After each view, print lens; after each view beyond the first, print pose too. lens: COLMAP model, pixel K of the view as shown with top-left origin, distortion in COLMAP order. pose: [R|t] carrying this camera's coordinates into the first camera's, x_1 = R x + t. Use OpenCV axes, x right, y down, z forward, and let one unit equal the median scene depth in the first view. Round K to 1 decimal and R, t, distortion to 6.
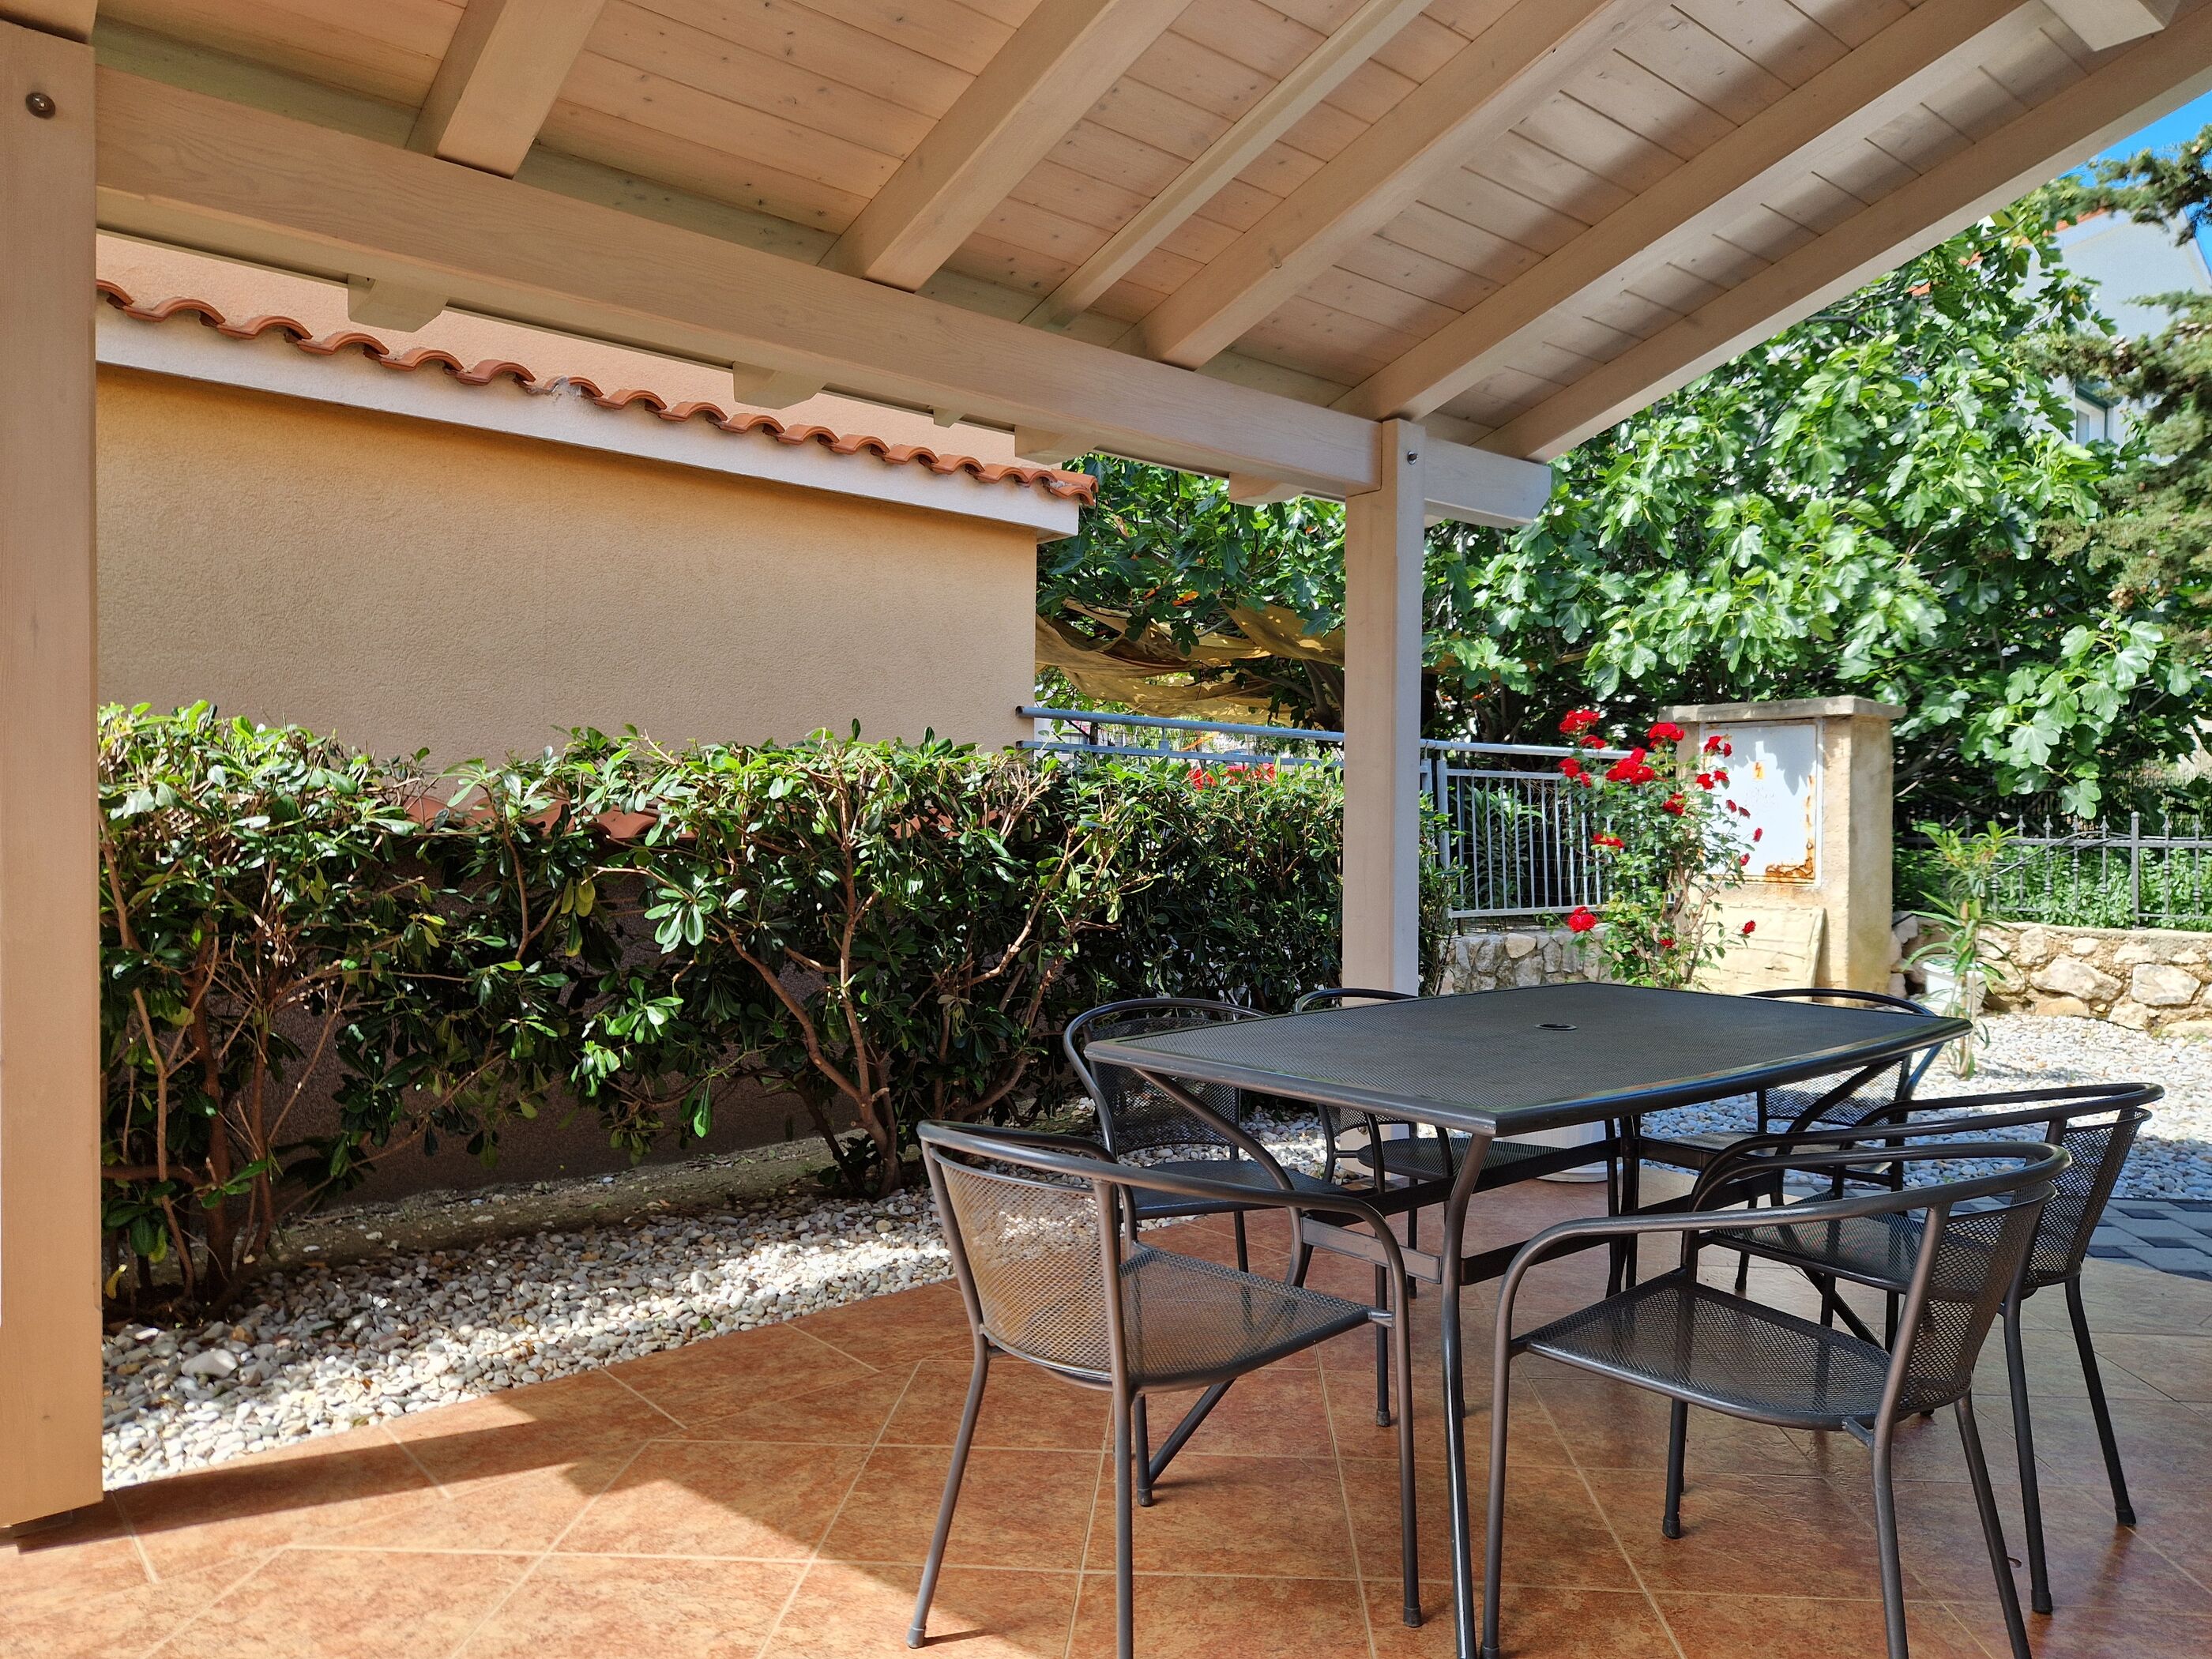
lens RADIAL K [[1522.3, 0, 1106.0], [0, 1522.3, 829.5], [0, 0, 1]] dist [0.052401, -0.040106]
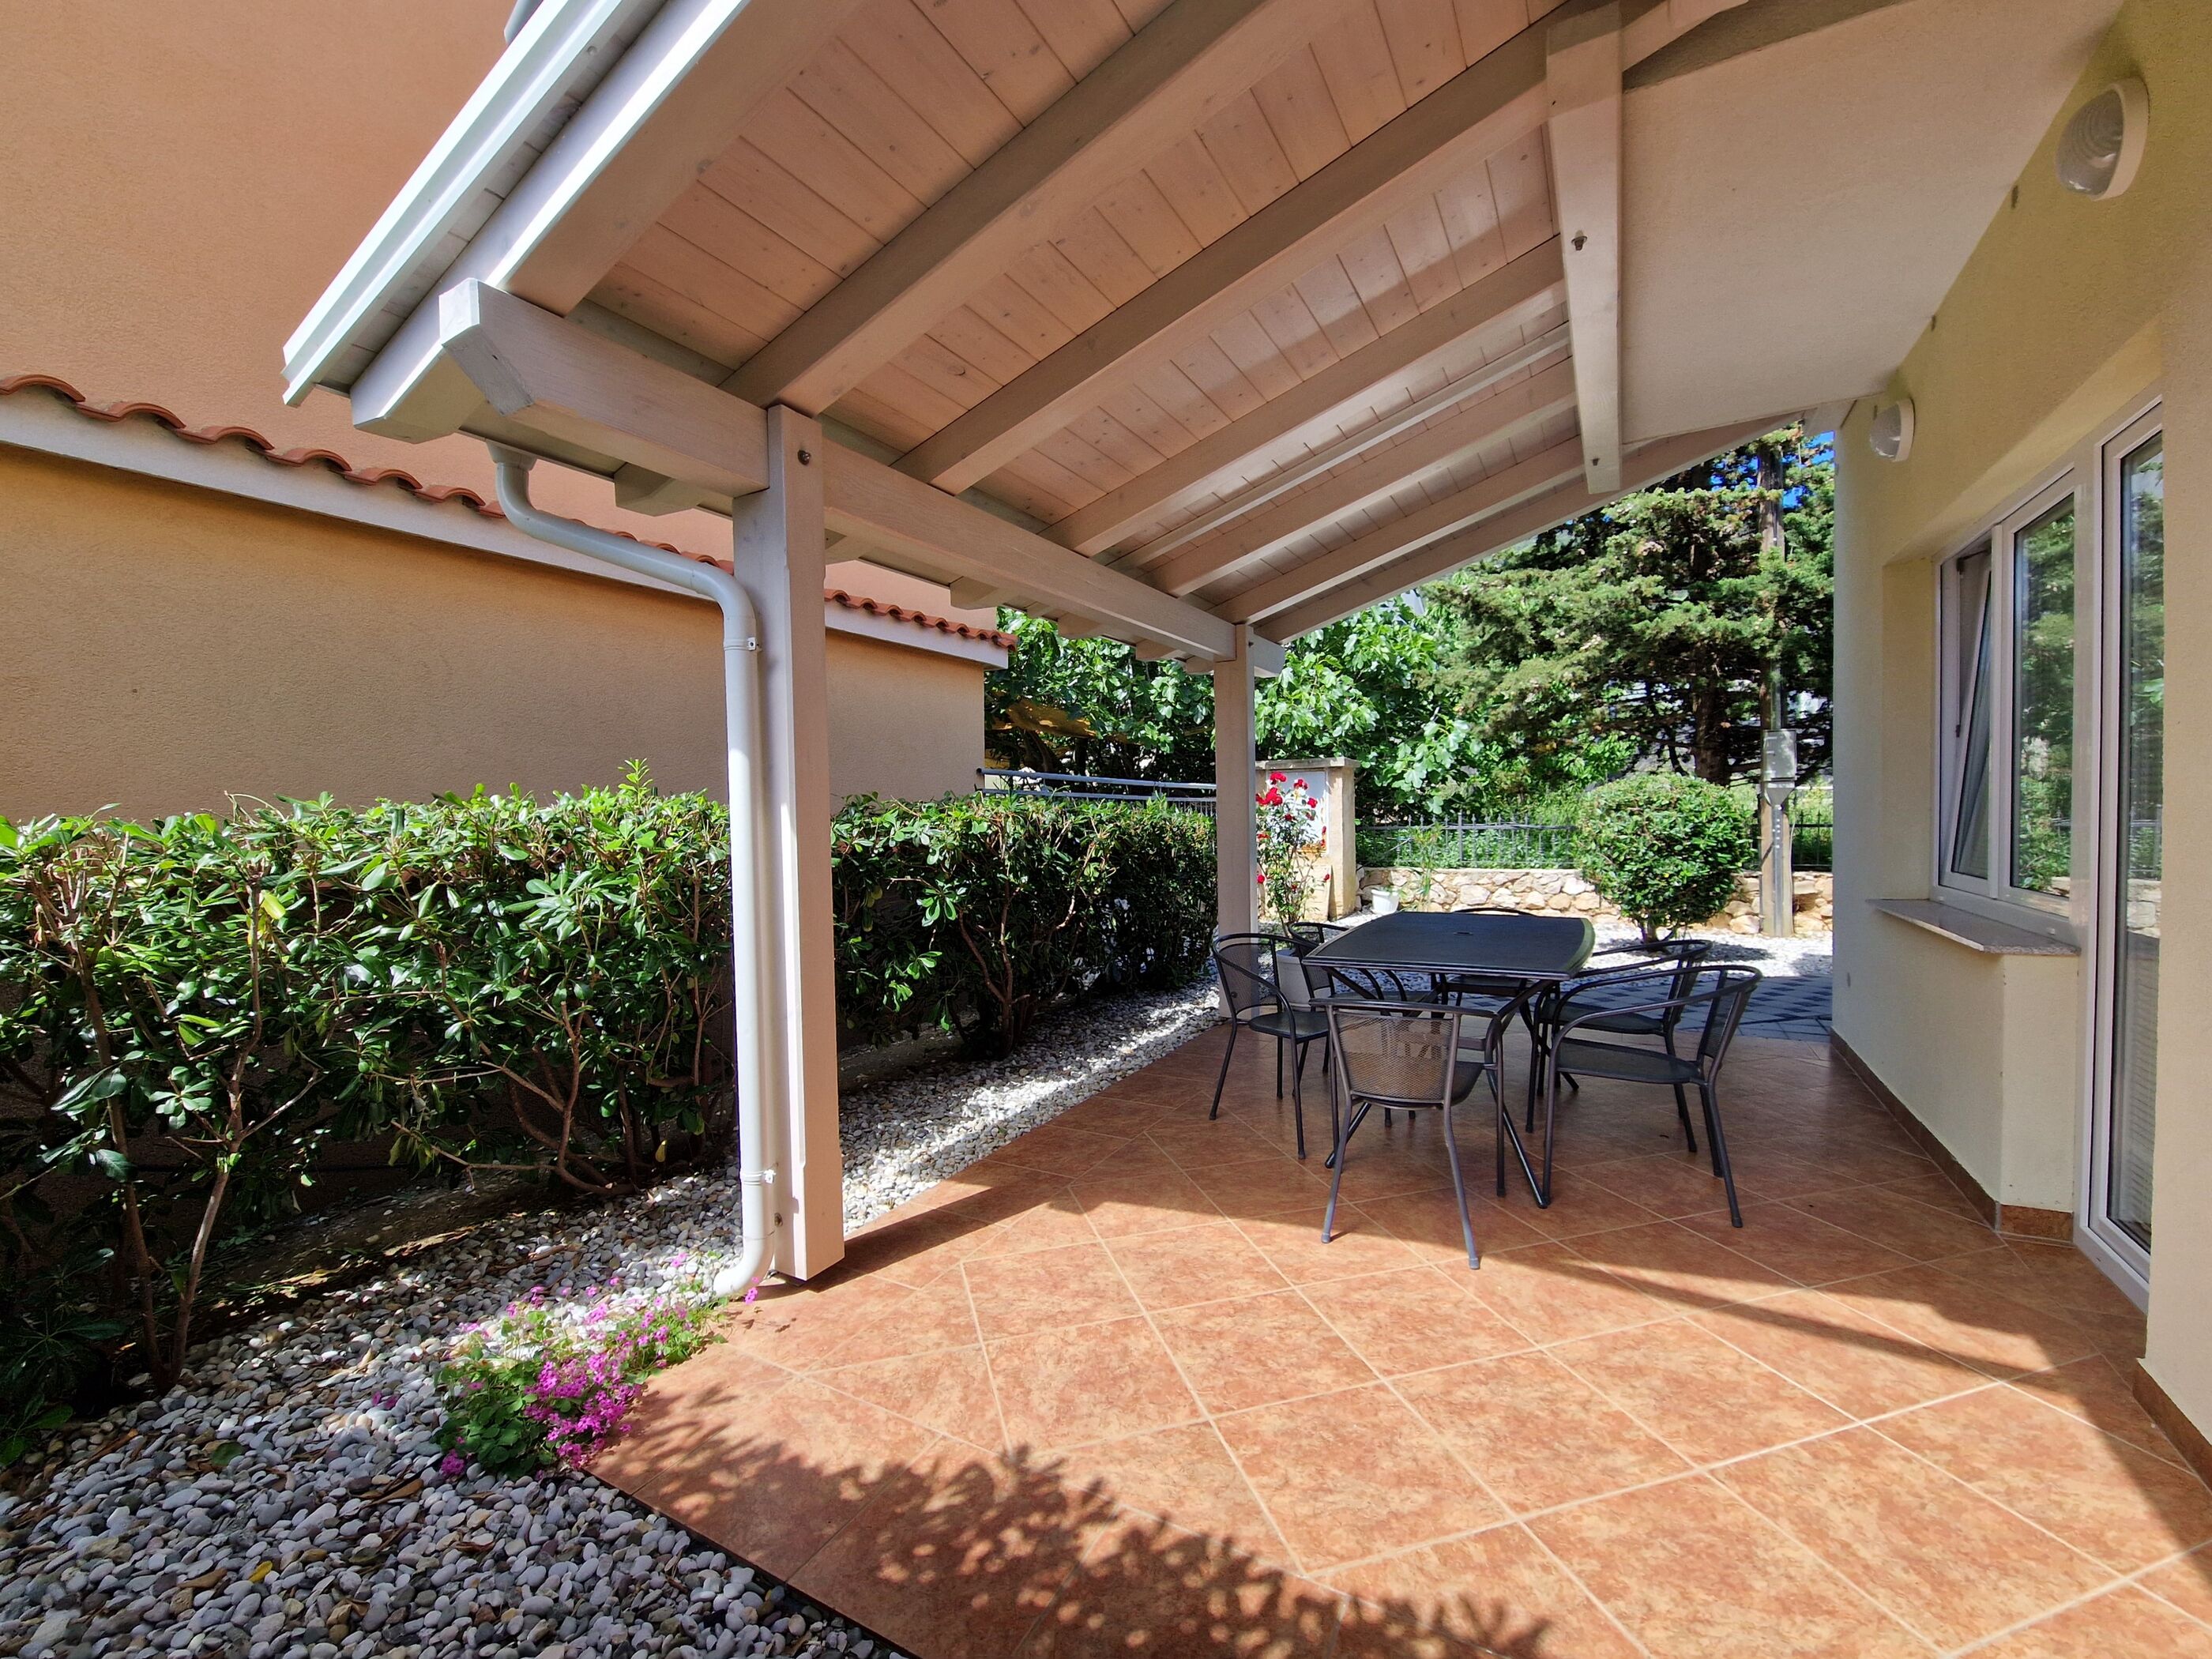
lens RADIAL K [[946.0, 0, 1106.0], [0, 946.0, 829.5], [0, 0, 1]] dist [-0.000247, -0.000049]
pose [[0.937846, -0.029219, 0.345818, -0.396697], [0.026560, 0.999570, 0.012428, -0.030162], [-0.346033, -0.002470, 0.938219, -0.056426]]
